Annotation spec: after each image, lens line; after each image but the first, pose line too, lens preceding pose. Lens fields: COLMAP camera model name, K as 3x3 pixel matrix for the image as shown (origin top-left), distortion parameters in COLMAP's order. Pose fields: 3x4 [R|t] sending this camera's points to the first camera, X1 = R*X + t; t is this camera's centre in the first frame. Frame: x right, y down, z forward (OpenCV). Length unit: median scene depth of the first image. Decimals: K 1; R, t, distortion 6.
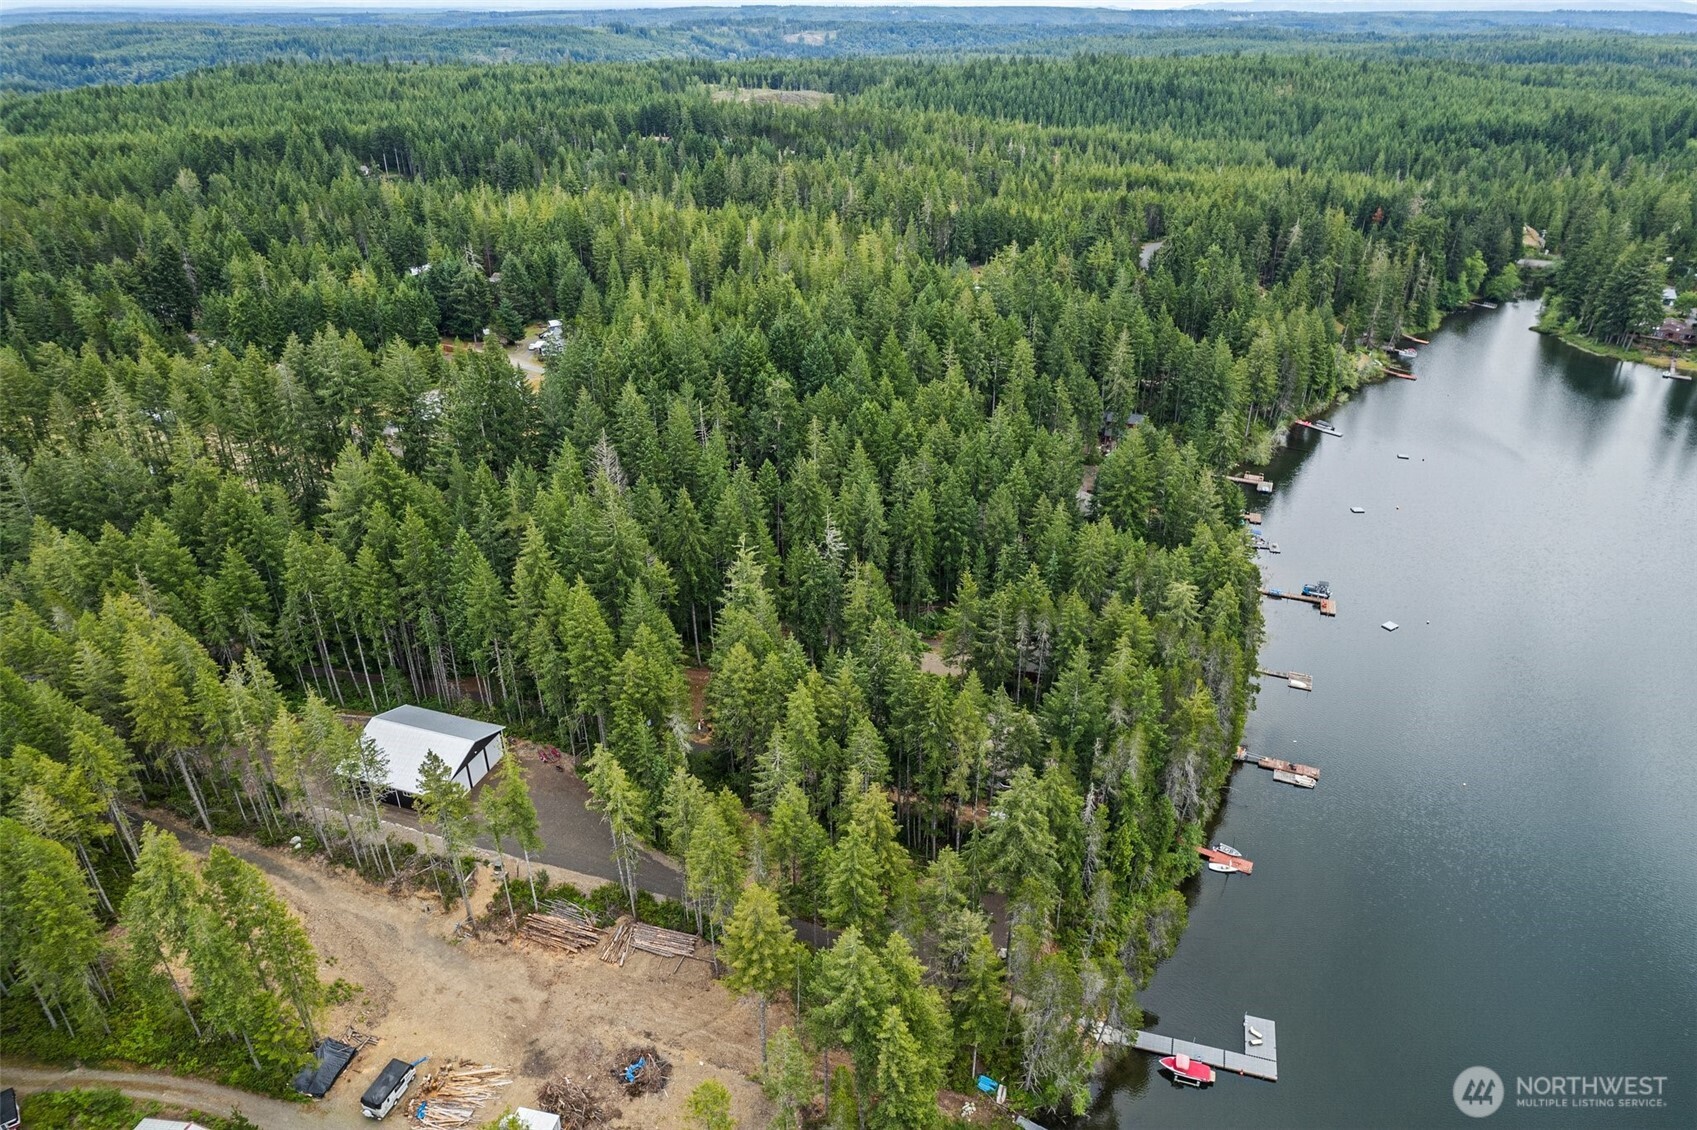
lens RADIAL K [[1081.7, 0, 857.6], [0, 1081.7, 584.4], [0, 0, 1]] dist [-0.081905, 0.071221]
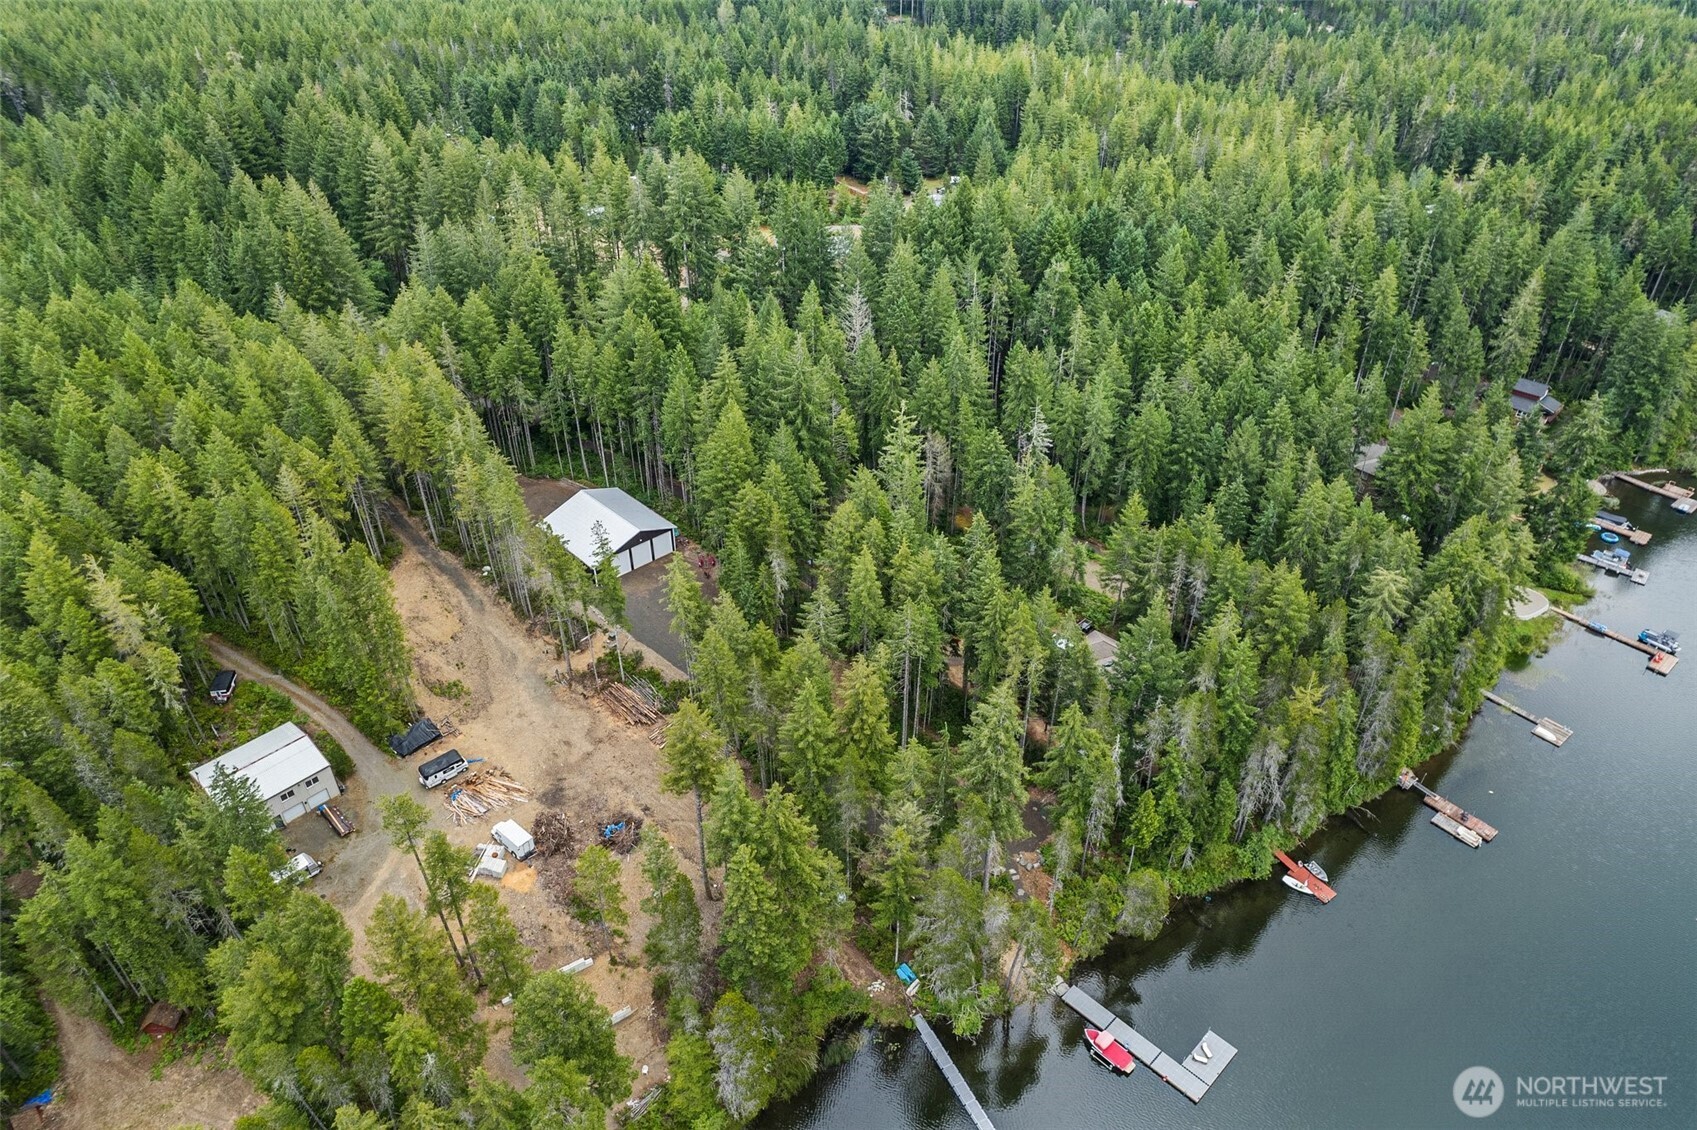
lens RADIAL K [[1081.7, 0, 857.6], [0, 1081.7, 584.4], [0, 0, 1]] dist [-0.081905, 0.071221]
pose [[0.876887, 0.274502, -0.394611, 0.301083], [-0.229704, 0.960408, 0.157647, -0.030642], [0.422262, -0.047595, 0.905223, 0.055868]]
